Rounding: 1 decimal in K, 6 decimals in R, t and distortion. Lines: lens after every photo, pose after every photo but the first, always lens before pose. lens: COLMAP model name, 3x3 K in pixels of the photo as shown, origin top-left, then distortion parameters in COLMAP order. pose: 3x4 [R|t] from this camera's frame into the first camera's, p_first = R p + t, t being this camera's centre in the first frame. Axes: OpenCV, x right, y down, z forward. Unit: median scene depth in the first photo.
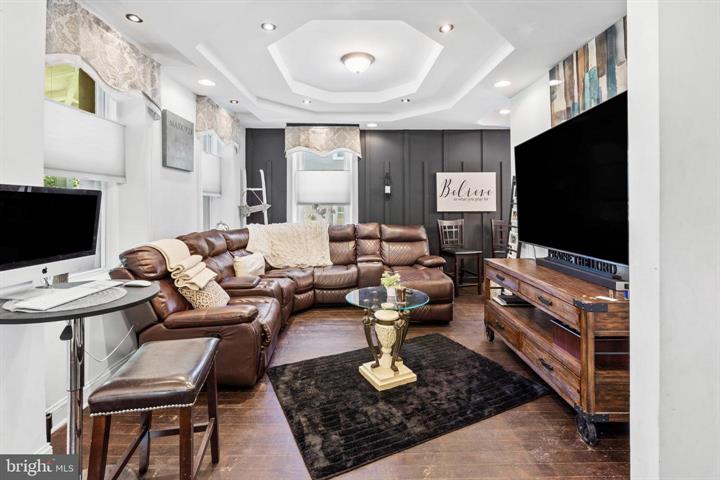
lens RADIAL K [[342.1, 0, 360.8], [0, 342.1, 204.4], [0, 0, 1]] dist [-0.000101, 0.000197]
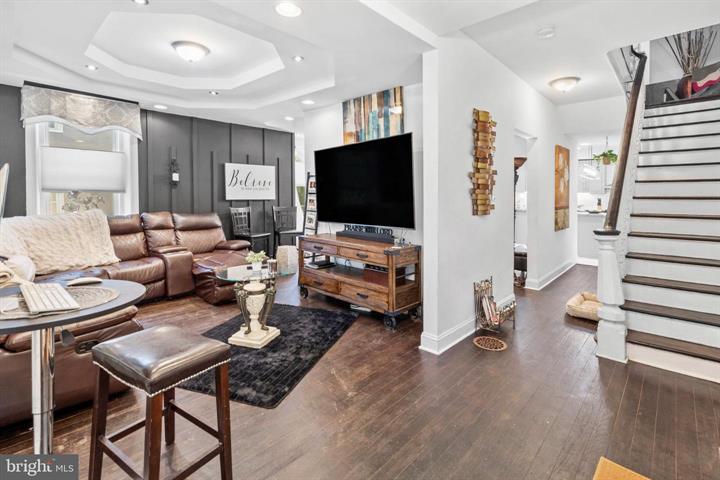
lens RADIAL K [[346.9, 0, 359.2], [0, 346.9, 193.8], [0, 0, 1]] dist [-0.000521, 0.000018]
pose [[0.692133, 0.009421, 0.721708, -0.292539], [-0.011876, 0.999928, -0.001664, -0.000733], [-0.721672, -0.007420, 0.692195, -0.046511]]
